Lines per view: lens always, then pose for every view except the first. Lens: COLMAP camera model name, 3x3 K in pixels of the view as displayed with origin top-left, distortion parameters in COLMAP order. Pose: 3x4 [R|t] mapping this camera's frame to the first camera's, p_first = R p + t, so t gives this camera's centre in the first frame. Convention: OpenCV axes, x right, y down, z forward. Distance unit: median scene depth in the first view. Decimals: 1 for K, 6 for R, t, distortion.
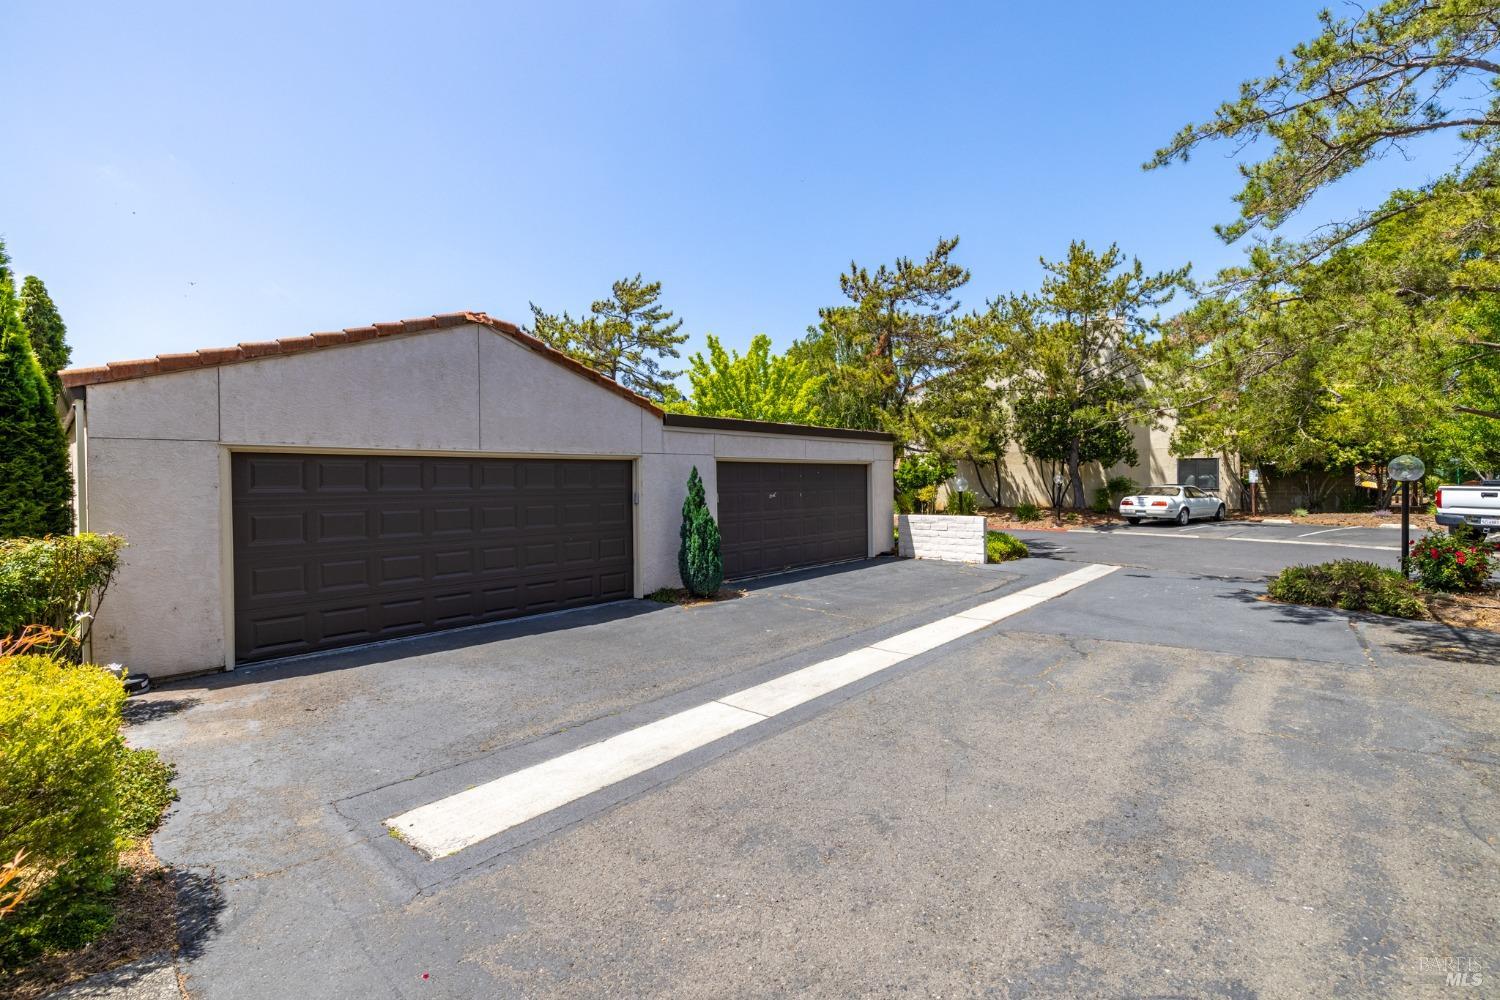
lens RADIAL K [[634.9, 0, 752.6], [0, 634.9, 490.1], [0, 0, 1]] dist [0.001154, 0.000367]
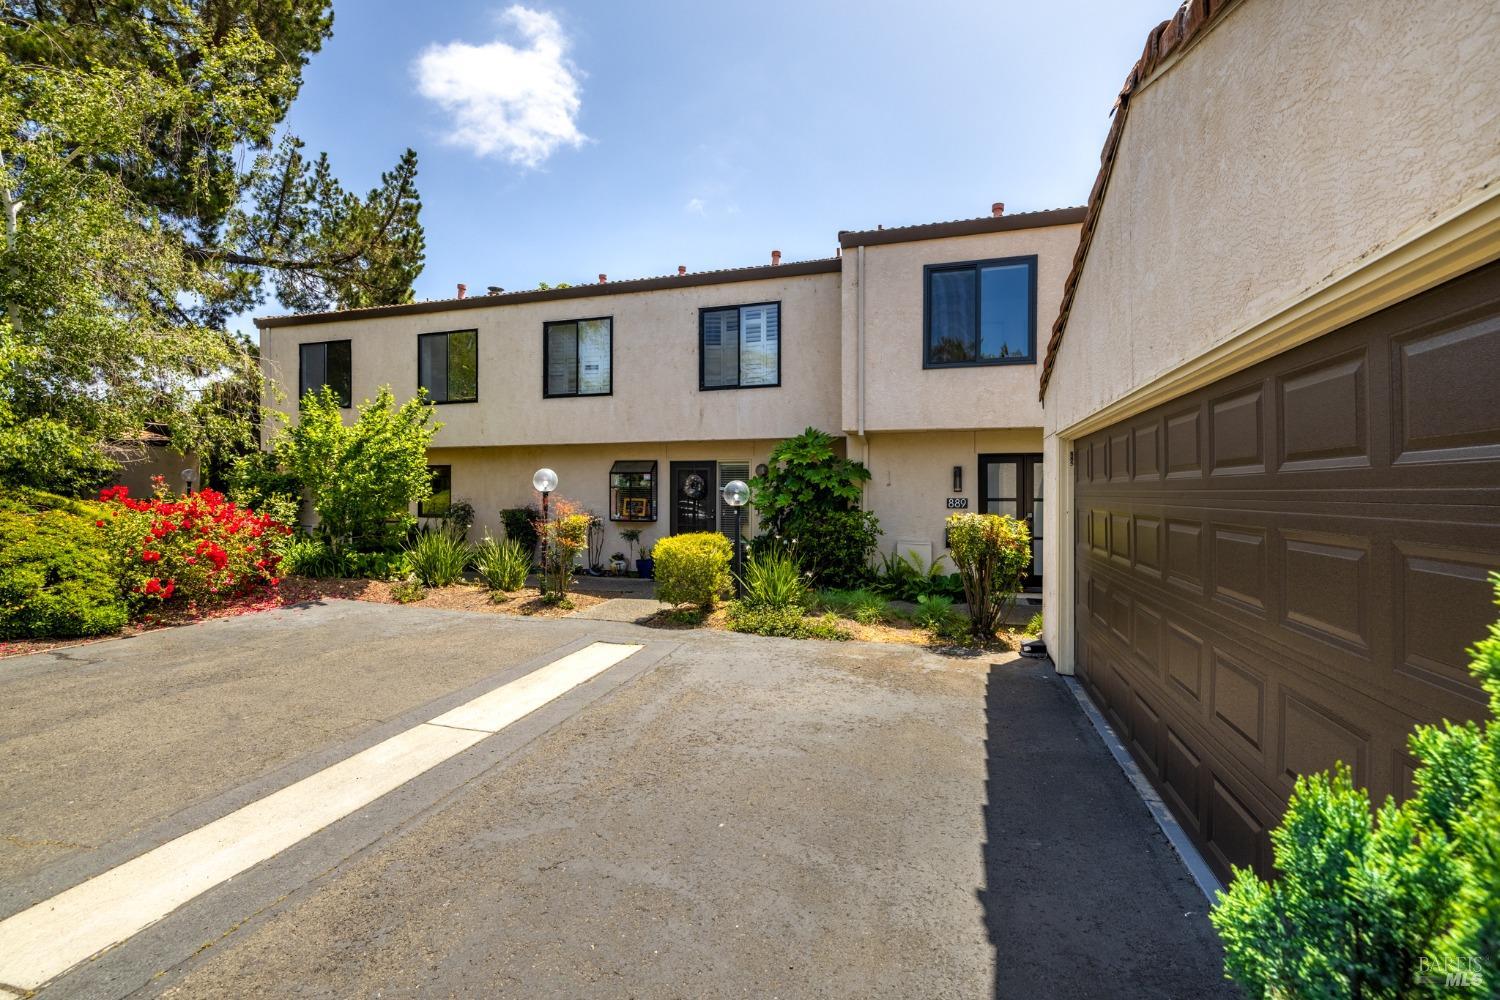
lens RADIAL K [[634.9, 0, 752.6], [0, 634.9, 490.1], [0, 0, 1]] dist [0.001154, 0.000367]
pose [[-0.904313, -0.004421, -0.426847, -0.008144], [-0.011591, 0.999832, 0.014203, -0.014455], [0.426712, 0.017792, -0.904213, 2.308775]]
